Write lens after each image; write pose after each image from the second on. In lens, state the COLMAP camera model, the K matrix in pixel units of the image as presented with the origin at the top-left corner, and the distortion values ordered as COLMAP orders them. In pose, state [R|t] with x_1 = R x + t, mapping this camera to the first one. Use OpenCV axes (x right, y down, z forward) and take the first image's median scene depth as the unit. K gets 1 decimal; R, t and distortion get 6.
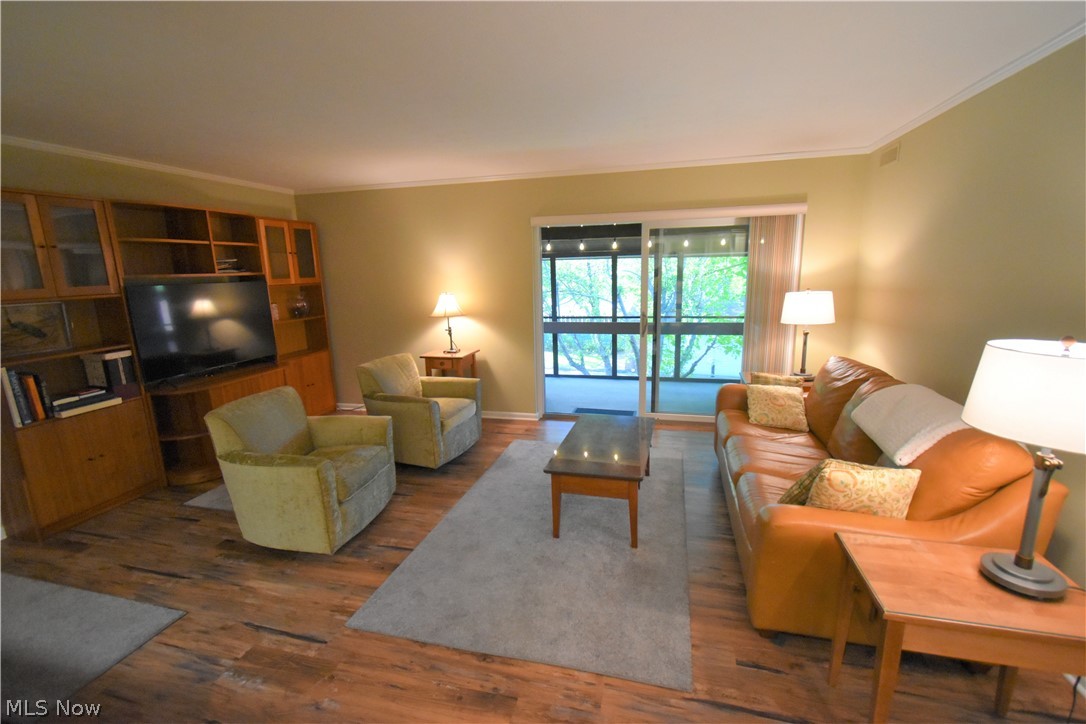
lens RADIAL K [[477.2, 0, 544.2], [0, 477.2, 365.2], [0, 0, 1]] dist [0.009628, -0.005715]
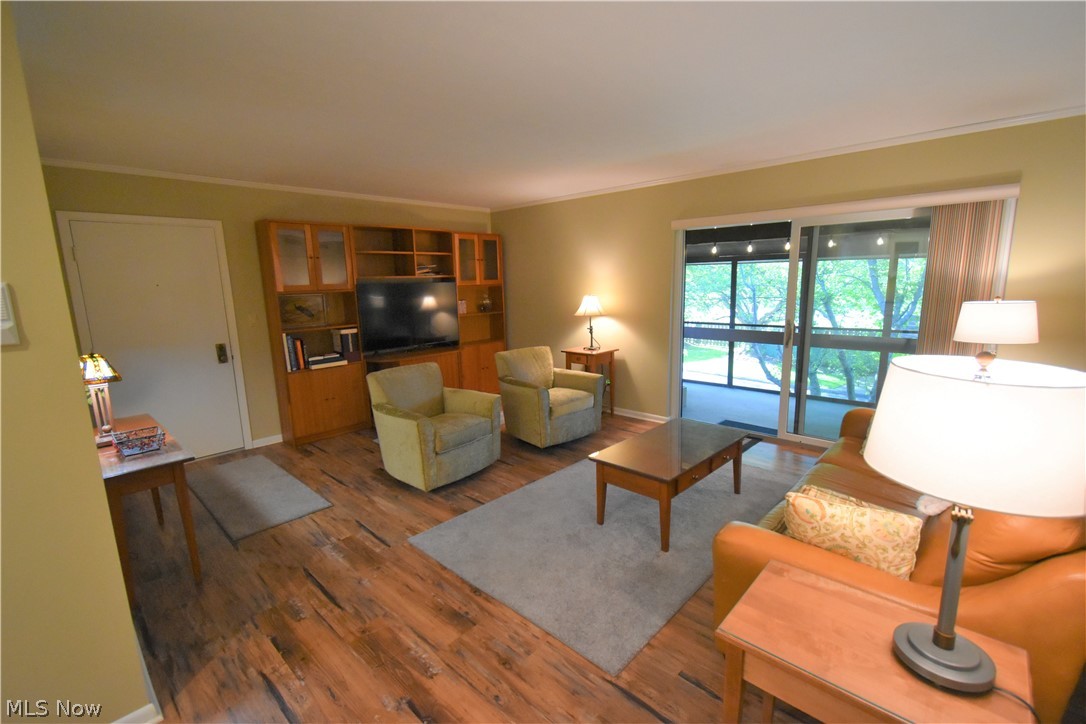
lens RADIAL K [[477.2, 0, 544.2], [0, 477.2, 365.2], [0, 0, 1]] dist [0.009628, -0.005715]
pose [[0.879942, 0.089263, -0.466621, 0.326305], [-0.094200, 0.995471, 0.012791, 0.006951], [0.465649, 0.032700, 0.884365, -0.004815]]
